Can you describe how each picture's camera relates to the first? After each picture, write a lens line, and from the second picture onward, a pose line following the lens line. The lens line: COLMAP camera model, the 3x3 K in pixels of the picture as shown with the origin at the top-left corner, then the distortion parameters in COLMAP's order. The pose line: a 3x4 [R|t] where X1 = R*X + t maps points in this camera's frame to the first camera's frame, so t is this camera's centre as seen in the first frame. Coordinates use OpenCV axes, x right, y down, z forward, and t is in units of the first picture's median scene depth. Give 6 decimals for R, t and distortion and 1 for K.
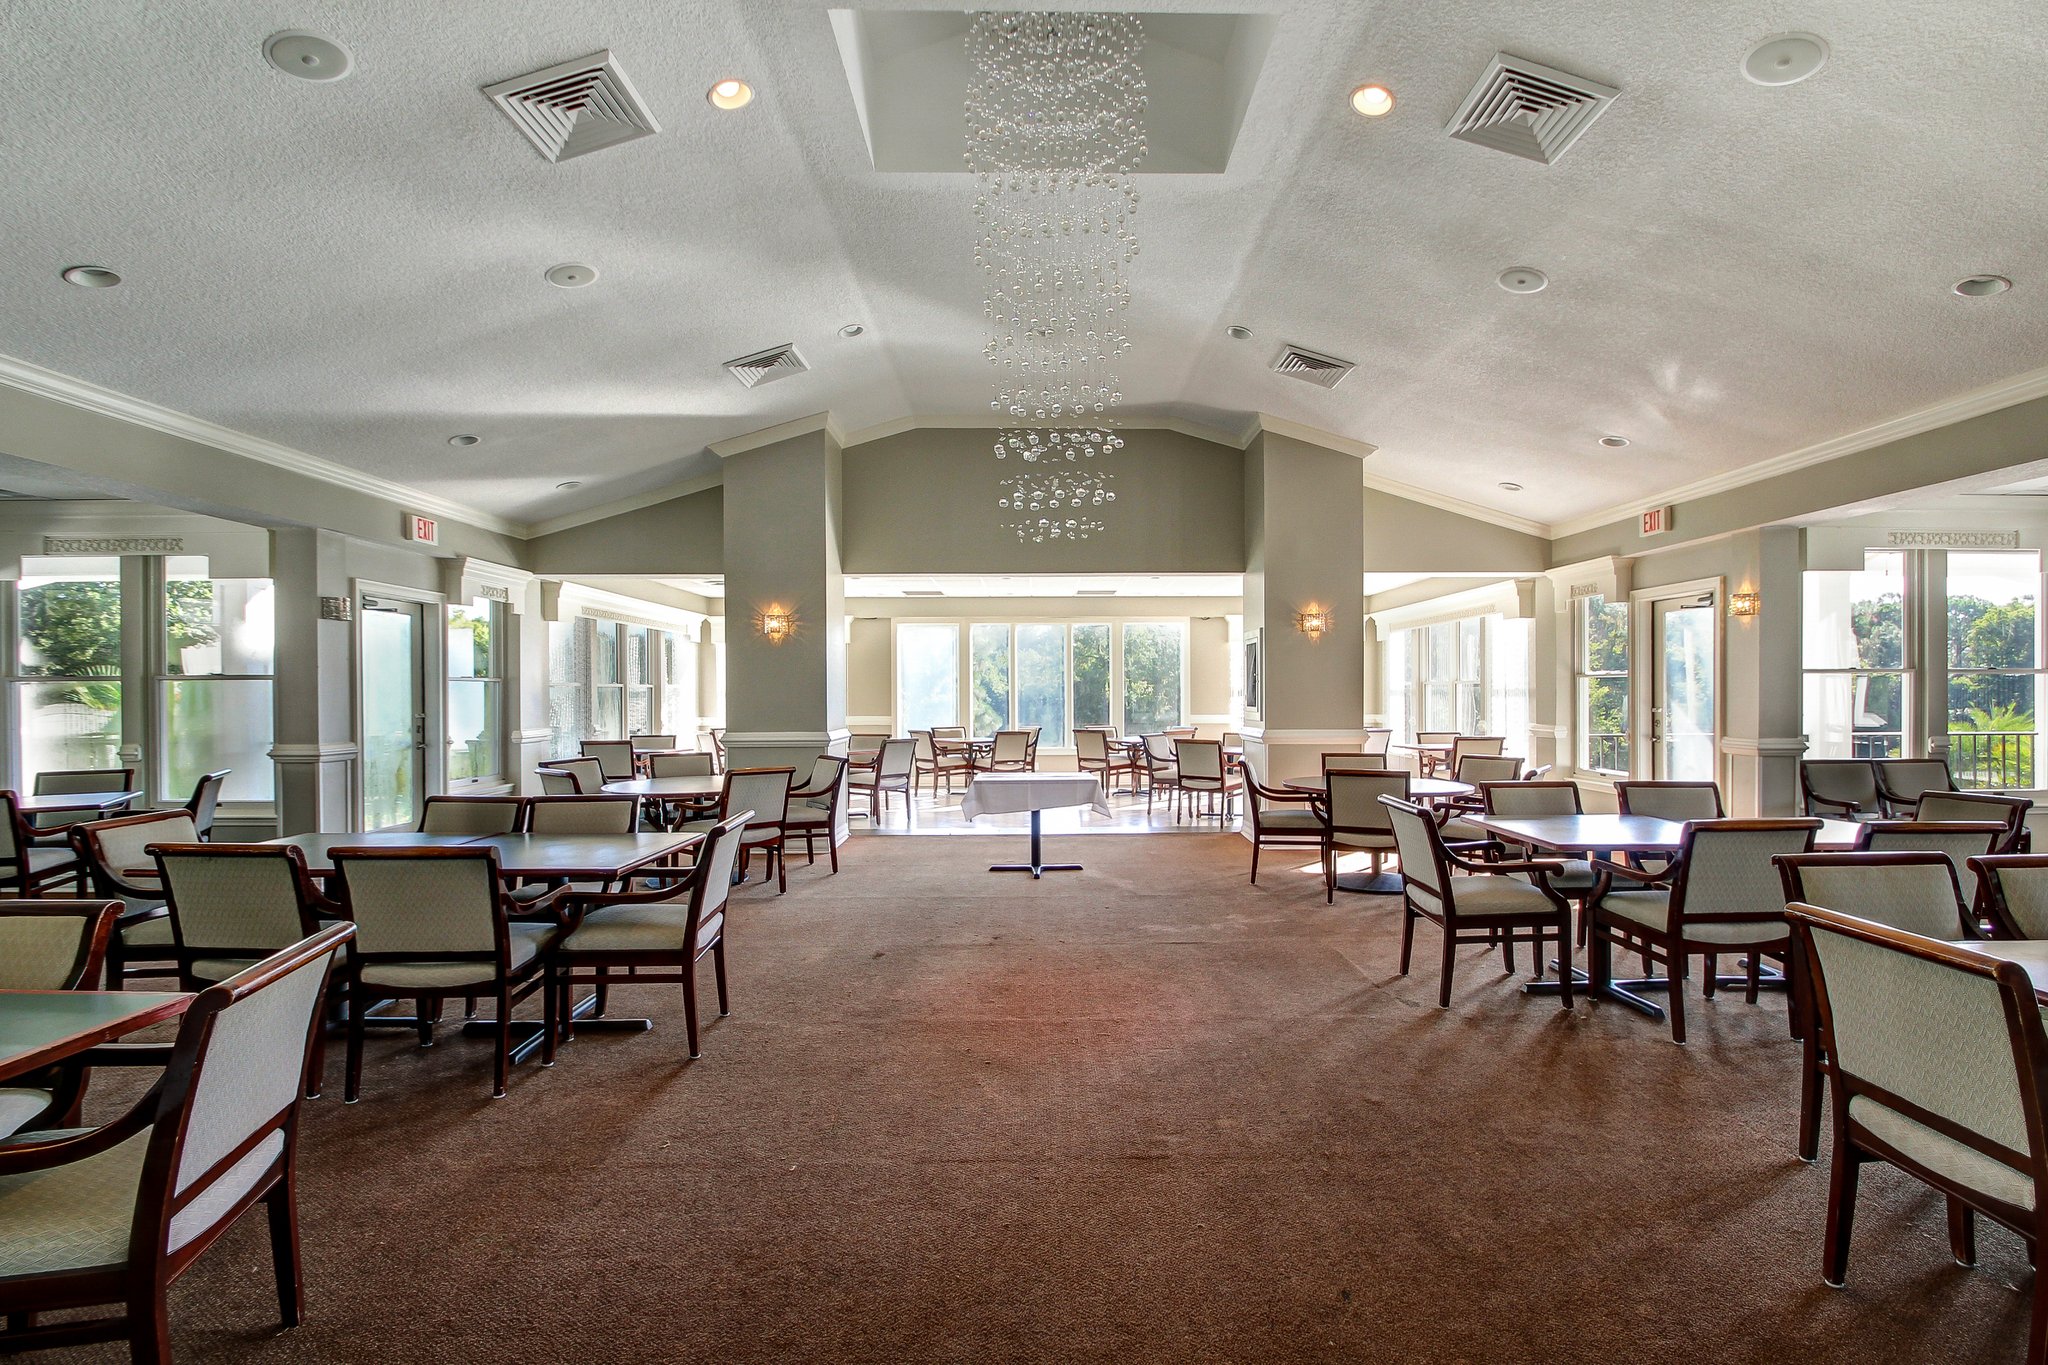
lens RADIAL K [[933.2, 0, 1024.0], [0, 933.2, 682.5], [0, 0, 1]] dist [-0.001056, -0.000527]
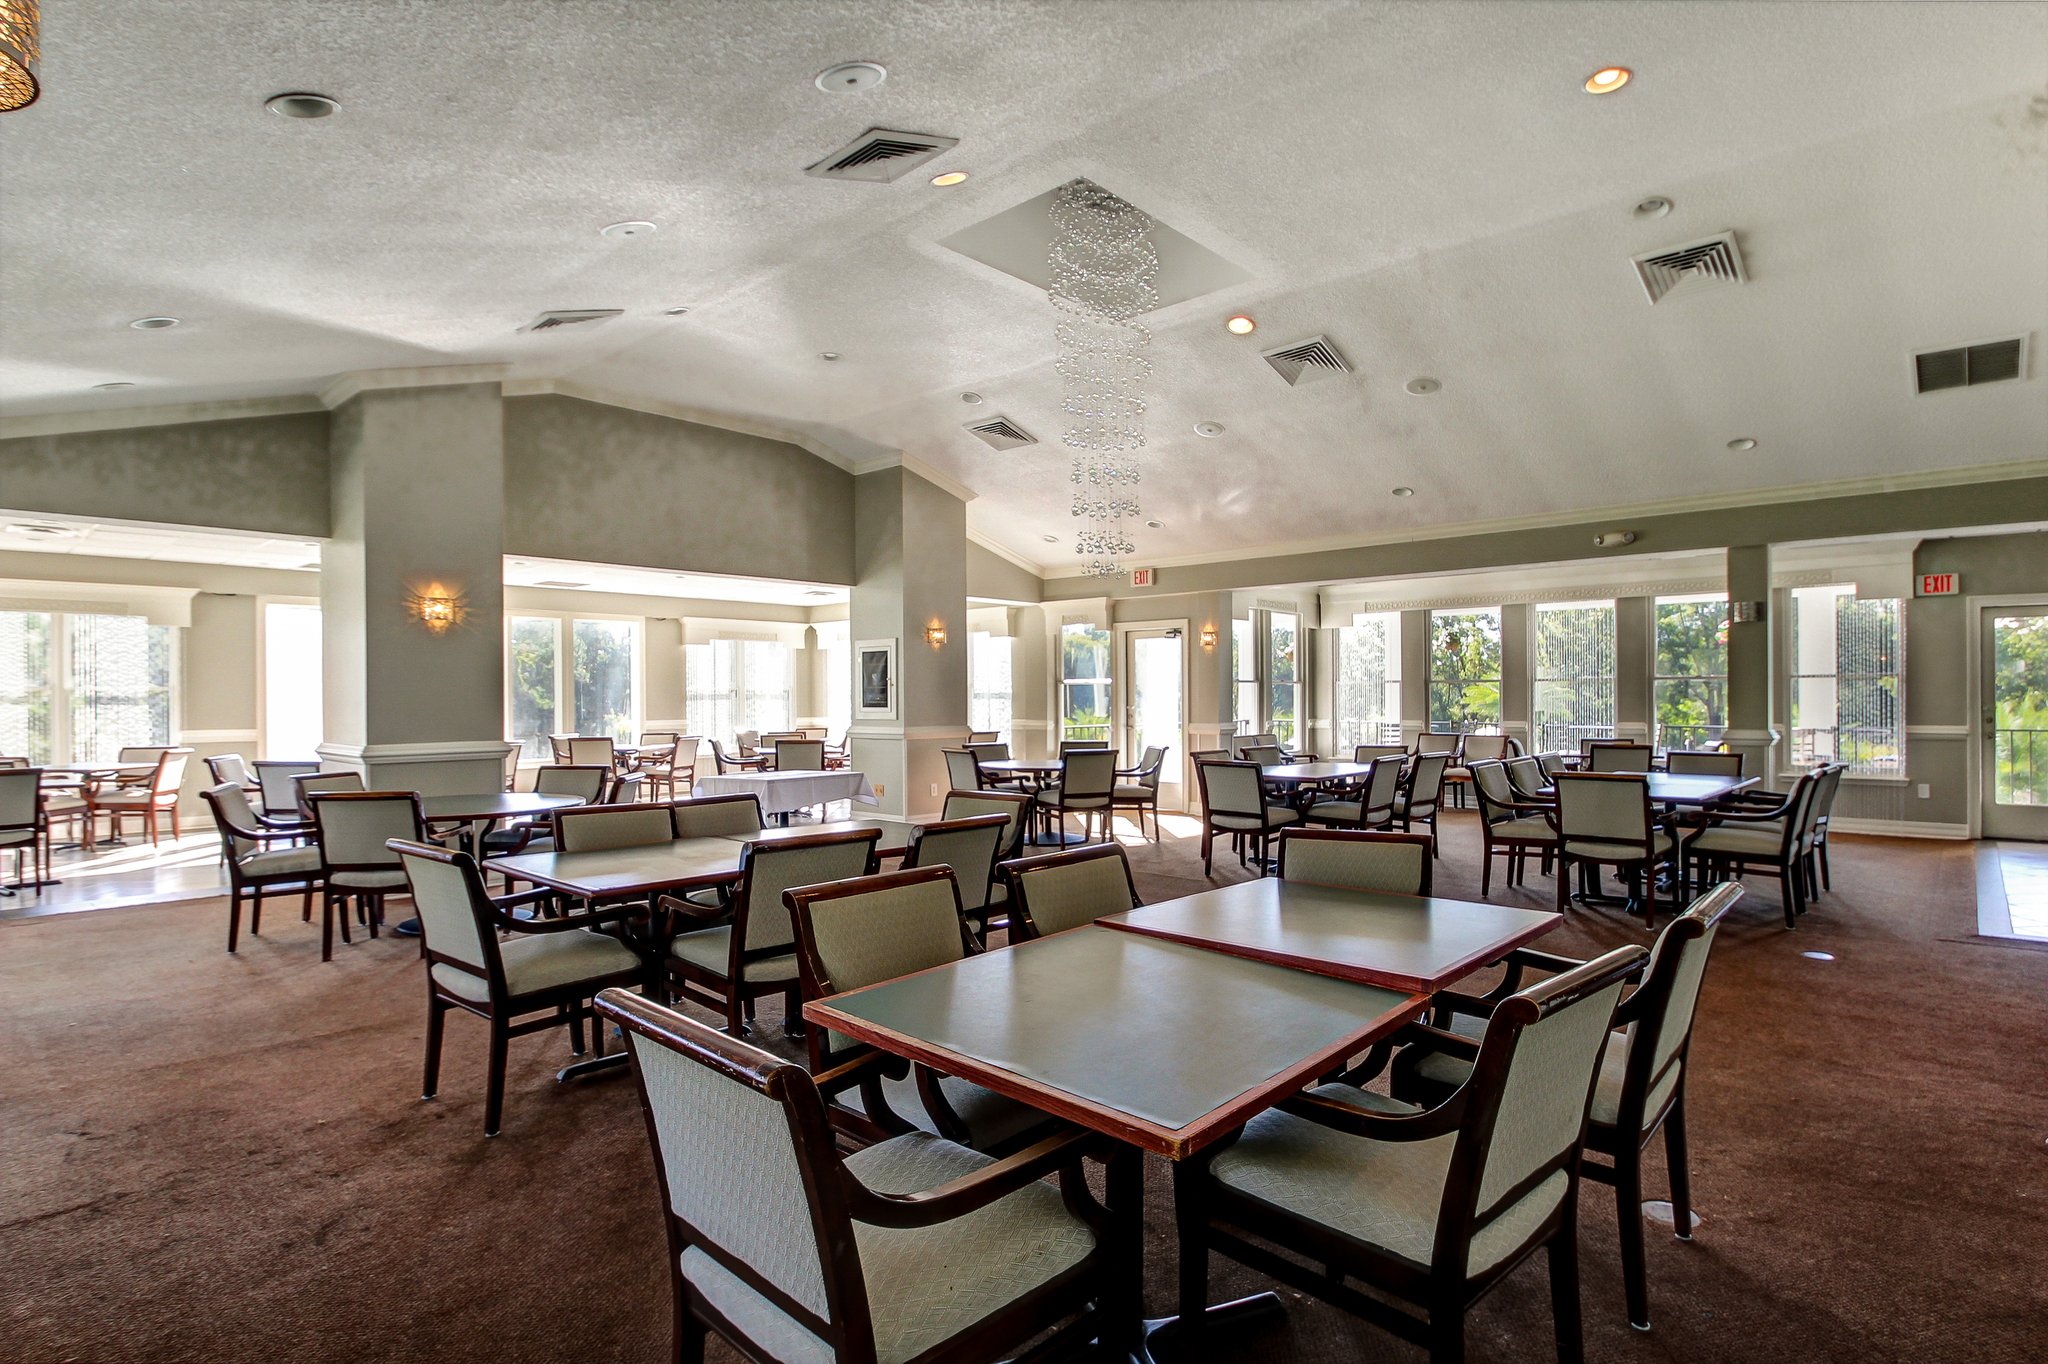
lens RADIAL K [[1005.1, 0, 1072.3], [0, 1005.1, 680.5], [0, 0, 1]] dist [0.000657, -0.022160]
pose [[0.681624, 0.011272, 0.731615, -0.523801], [-0.003173, 0.999917, -0.012449, 0.007509], [-0.731695, 0.006164, 0.681604, 0.013224]]
